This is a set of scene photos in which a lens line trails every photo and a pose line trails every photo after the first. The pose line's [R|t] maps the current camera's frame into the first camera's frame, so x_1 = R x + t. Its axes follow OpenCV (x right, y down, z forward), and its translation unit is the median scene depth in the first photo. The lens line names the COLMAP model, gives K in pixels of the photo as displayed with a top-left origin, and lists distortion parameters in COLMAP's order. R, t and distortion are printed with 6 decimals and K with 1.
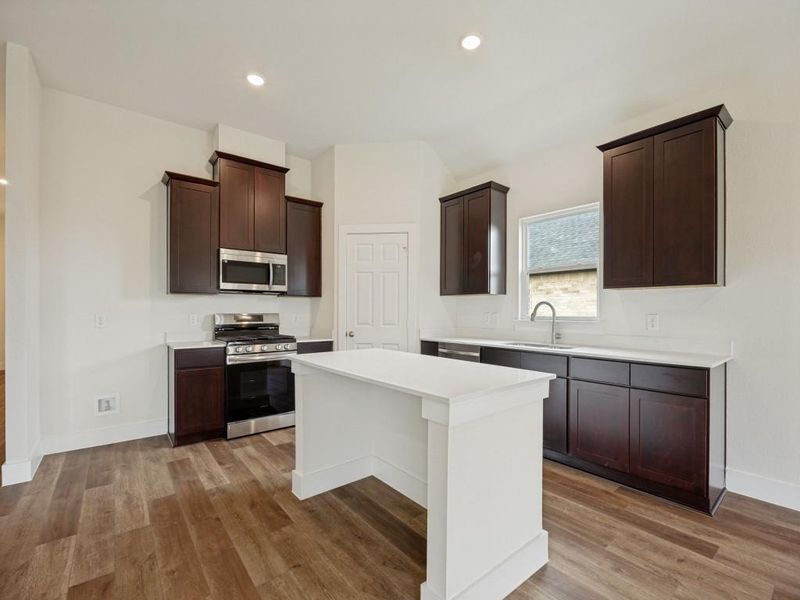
lens RADIAL K [[357.0, 0, 403.8], [0, 357.0, 312.0], [0, 0, 1]] dist [-0.014518, 0.000247]
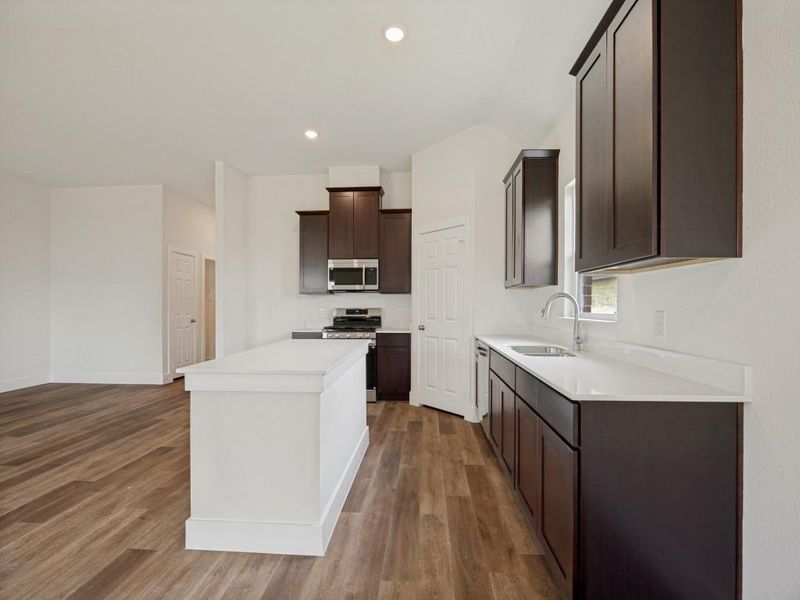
lens RADIAL K [[357.0, 0, 406.6], [0, 357.0, 306.1], [0, 0, 1]] dist [-0.014518, 0.000247]
pose [[0.736875, -0.000993, -0.676029, 0.615810], [-0.000744, 0.999997, -0.002280, 0.000044], [0.676029, 0.002184, 0.736872, 0.205660]]
